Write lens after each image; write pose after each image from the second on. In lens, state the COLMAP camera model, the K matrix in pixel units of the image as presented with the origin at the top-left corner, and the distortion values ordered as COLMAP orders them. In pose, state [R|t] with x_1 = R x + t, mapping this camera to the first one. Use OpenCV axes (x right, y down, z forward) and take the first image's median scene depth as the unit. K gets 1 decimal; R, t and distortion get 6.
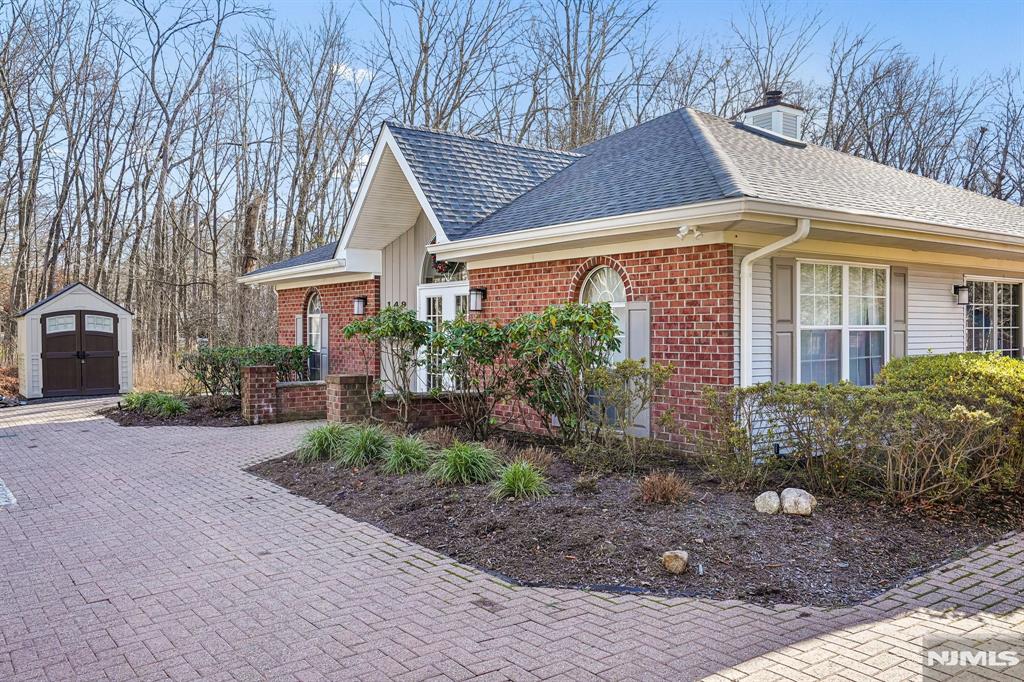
lens RADIAL K [[817.5, 0, 512.7], [0, 817.5, 339.4], [0, 0, 1]] dist [-0.002428, 0.000454]
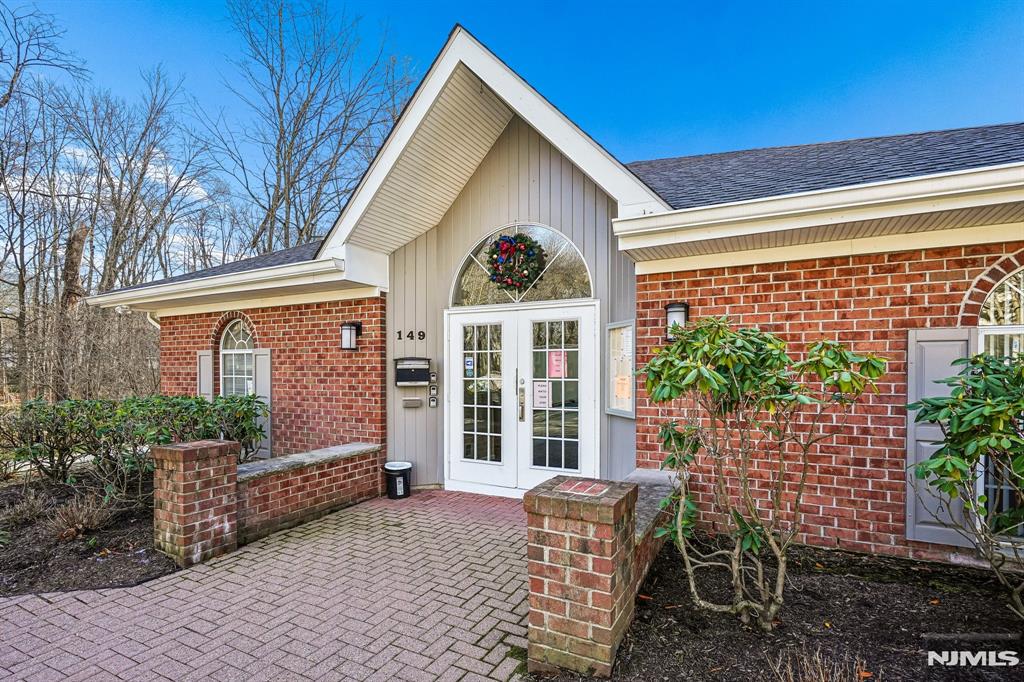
lens RADIAL K [[495.3, 0, 522.8], [0, 495.3, 369.7], [0, 0, 1]] dist [-0.001775, 0.000112]
pose [[0.894643, 0.000424, 0.446782, -0.247176], [0.005444, 0.999915, -0.011850, -0.007918], [-0.446749, 0.013033, 0.894564, 0.584594]]
